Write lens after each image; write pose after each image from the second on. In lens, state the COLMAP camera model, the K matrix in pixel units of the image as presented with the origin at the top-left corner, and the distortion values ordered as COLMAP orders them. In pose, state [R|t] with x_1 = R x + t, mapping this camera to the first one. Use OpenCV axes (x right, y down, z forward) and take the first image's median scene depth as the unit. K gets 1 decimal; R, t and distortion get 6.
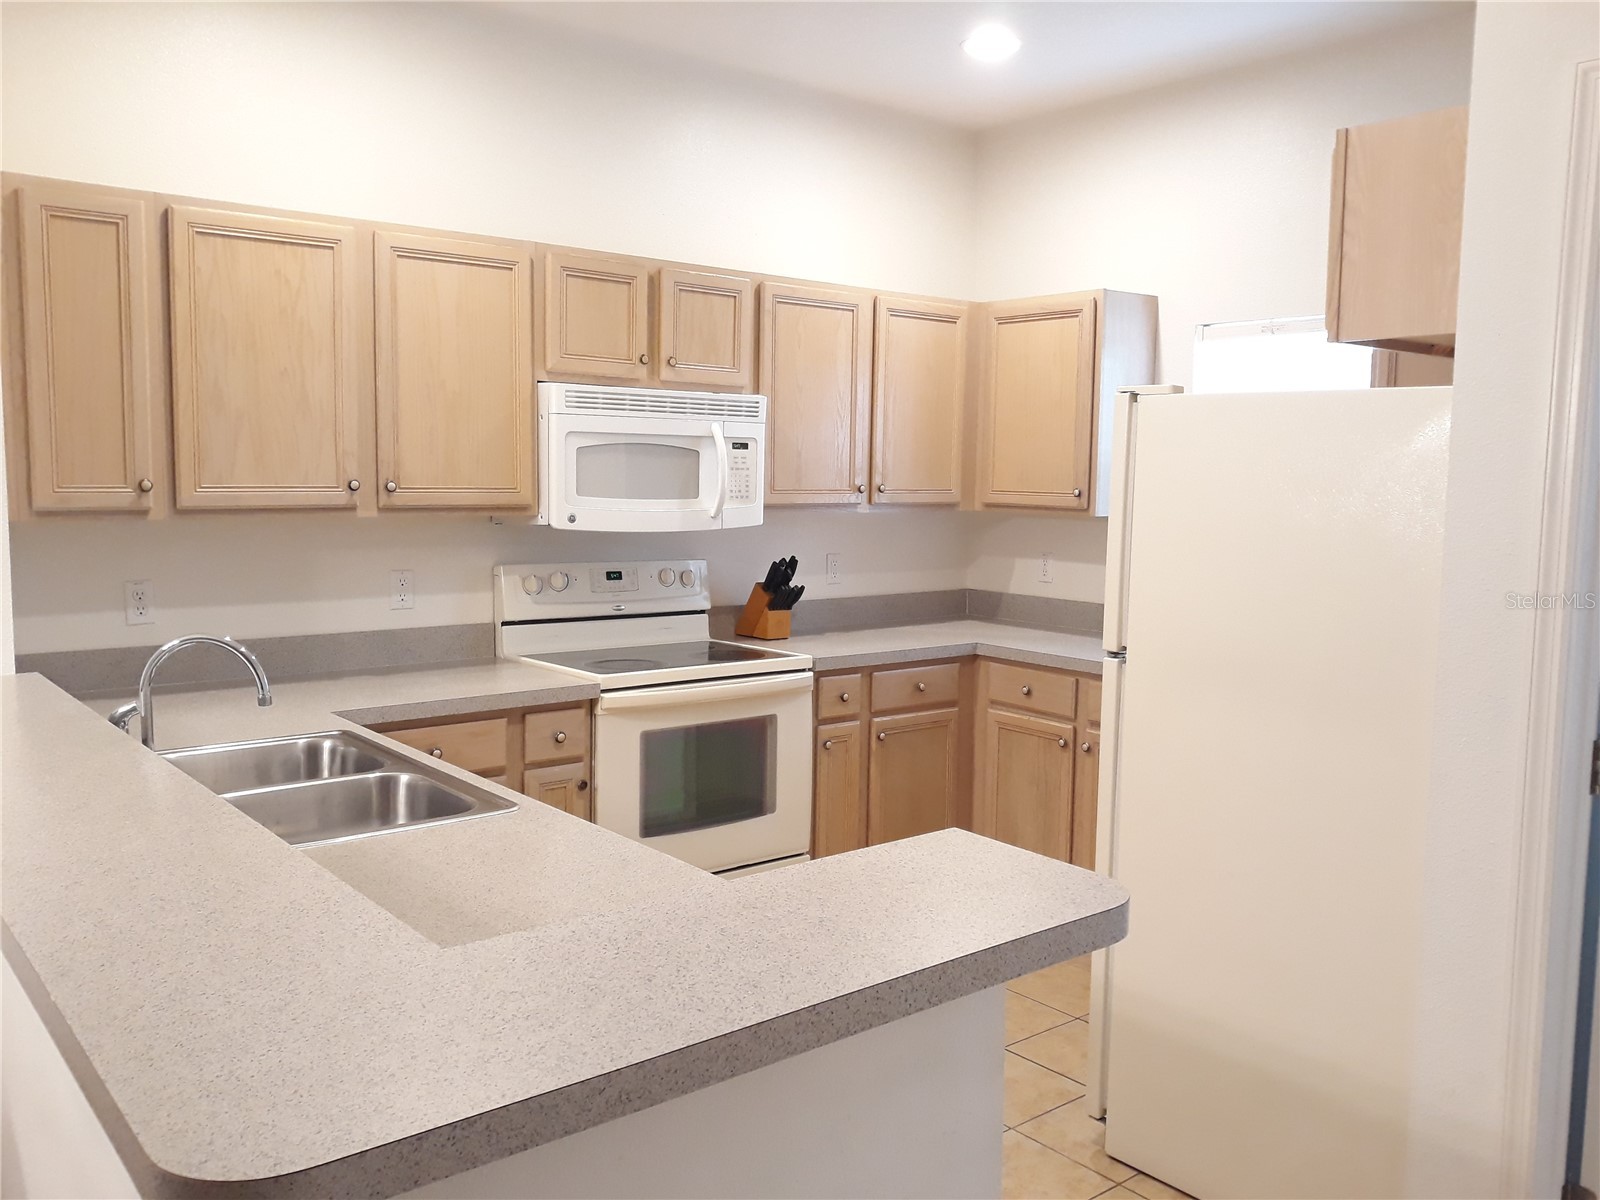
lens RADIAL K [[1353.2, 0, 753.4], [0, 1353.2, 593.9], [0, 0, 1]] dist [0.015012, -0.000536]
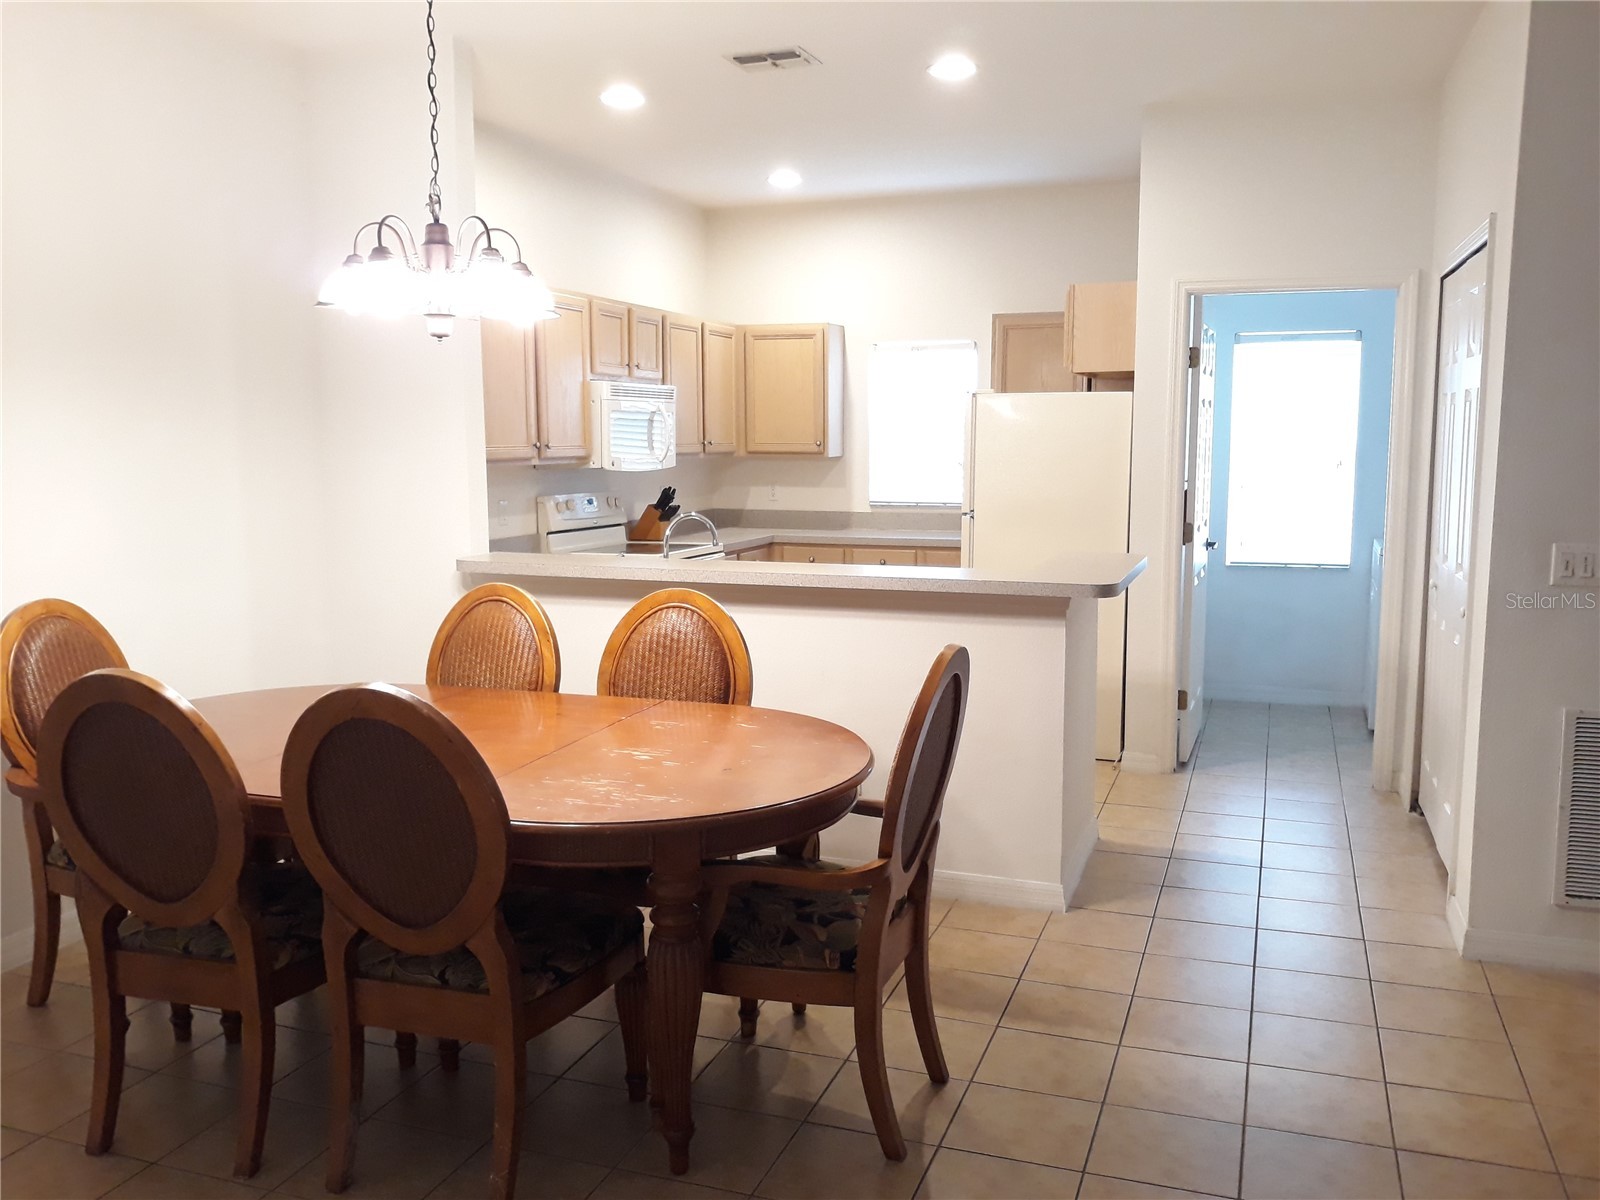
lens RADIAL K [[1315.7, 0, 800.0], [0, 1315.7, 600.0], [0, 0, 1]] dist [0.112524, 0.001238]
pose [[0.856869, -0.080007, 0.509287, -0.633841], [0.061678, 0.996698, 0.052805, 0.032292], [-0.511831, -0.013835, 0.858975, -0.407256]]
